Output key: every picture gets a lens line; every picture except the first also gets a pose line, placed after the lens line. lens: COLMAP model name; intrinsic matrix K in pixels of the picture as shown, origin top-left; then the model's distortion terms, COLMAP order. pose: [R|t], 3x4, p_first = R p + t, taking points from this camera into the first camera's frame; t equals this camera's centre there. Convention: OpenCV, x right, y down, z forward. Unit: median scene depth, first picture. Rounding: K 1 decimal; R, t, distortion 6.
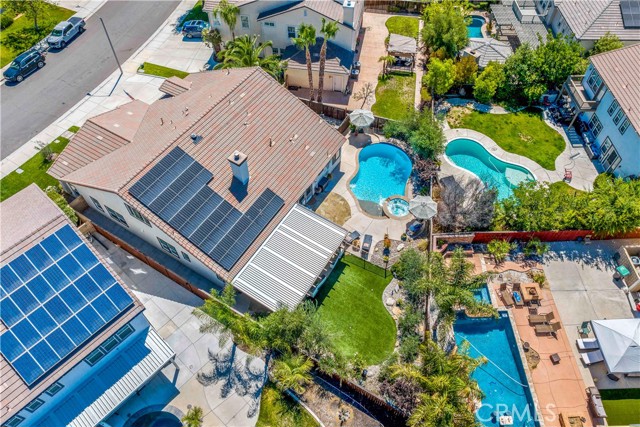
lens RADIAL K [[455.3, 0, 324.9], [0, 455.3, 198.4], [0, 0, 1]] dist [-0.050420, 0.019677]
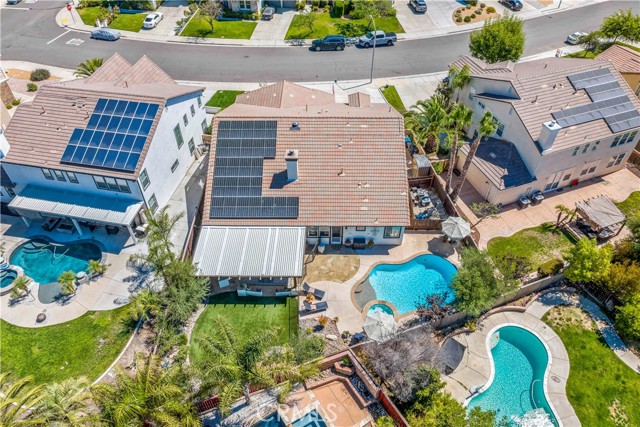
lens RADIAL K [[455.3, 0, 324.6], [0, 455.3, 210.8], [0, 0, 1]] dist [-0.050420, 0.019677]
pose [[0.514756, 0.602641, -0.609795, 0.540358], [-0.675212, 0.723270, 0.144808, -0.185491], [0.528313, 0.337201, 0.779218, 0.220959]]
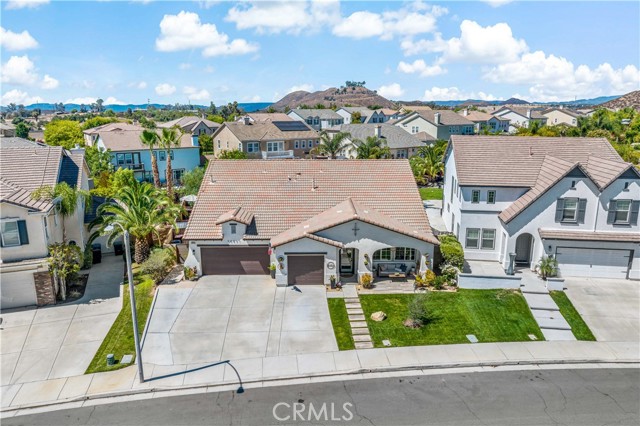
lens RADIAL K [[455.3, 0, 322.6], [0, 455.3, 213.7], [0, 0, 1]] dist [-0.050420, 0.019677]
pose [[-0.538576, -0.203367, 0.817666, -1.163878], [0.659838, 0.501686, 0.559397, -0.659127], [-0.523974, 0.840805, -0.136007, 1.204416]]
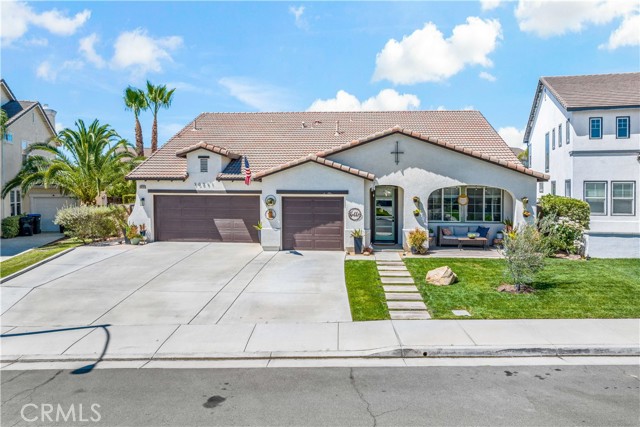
lens RADIAL K [[455.3, 0, 320.1], [0, 455.3, 209.7], [0, 0, 1]] dist [-0.050420, 0.019677]
pose [[-0.426256, -0.040285, 0.903705, -0.945915], [0.713438, 0.599229, 0.363223, -0.359337], [-0.556159, 0.799563, -0.226684, 1.285008]]
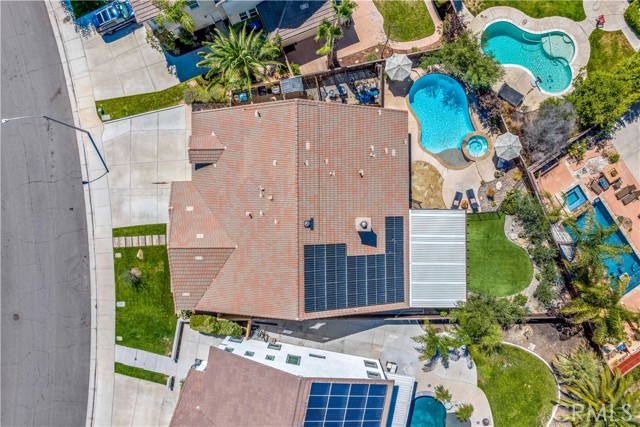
lens RADIAL K [[455.3, 0, 325.7], [0, 455.3, 212.8], [0, 0, 1]] dist [-0.050420, 0.019677]
pose [[0.849786, -0.527123, -0.002366, -0.227653], [0.418644, 0.672164, 0.610682, -0.701845], [-0.320314, -0.519939, 0.791873, 0.211417]]
